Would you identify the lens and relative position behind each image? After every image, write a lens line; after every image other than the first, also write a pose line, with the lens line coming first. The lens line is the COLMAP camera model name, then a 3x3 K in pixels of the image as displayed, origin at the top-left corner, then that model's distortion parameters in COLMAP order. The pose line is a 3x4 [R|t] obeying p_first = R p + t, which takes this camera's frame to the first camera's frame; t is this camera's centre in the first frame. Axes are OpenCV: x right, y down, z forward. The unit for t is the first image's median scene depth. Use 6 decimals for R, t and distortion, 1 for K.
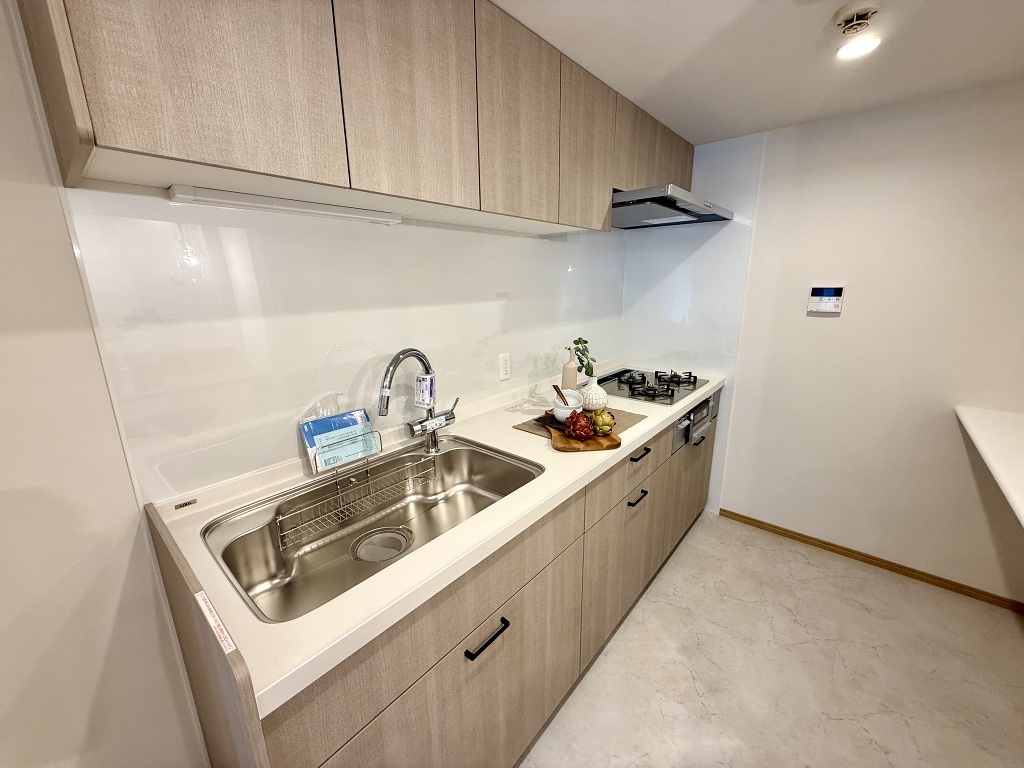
lens RADIAL K [[406.7, 0, 509.5], [0, 406.7, 382.9], [0, 0, 1]] dist [0.000796, 0.000176]
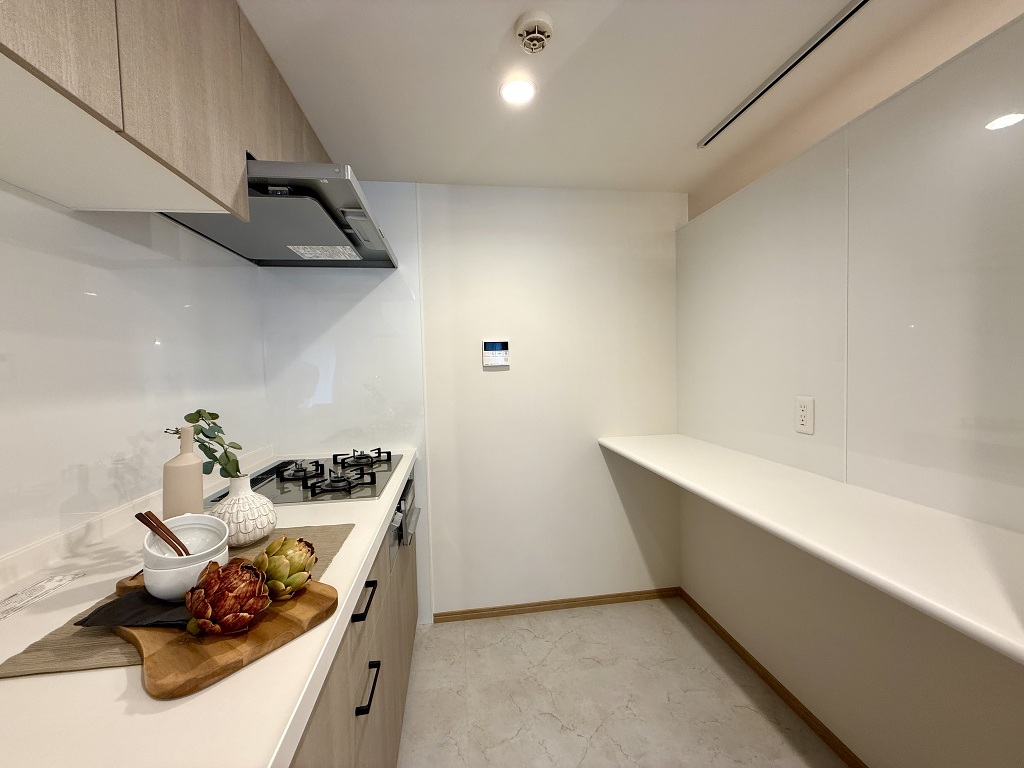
lens RADIAL K [[406.7, 0, 509.5], [0, 406.7, 382.9], [0, 0, 1]] dist [0.000796, 0.000176]
pose [[0.658396, -0.032678, 0.751962, 0.044008], [0.198603, 0.971193, -0.131686, 0.004807], [-0.725997, 0.236044, 0.645920, 0.377603]]
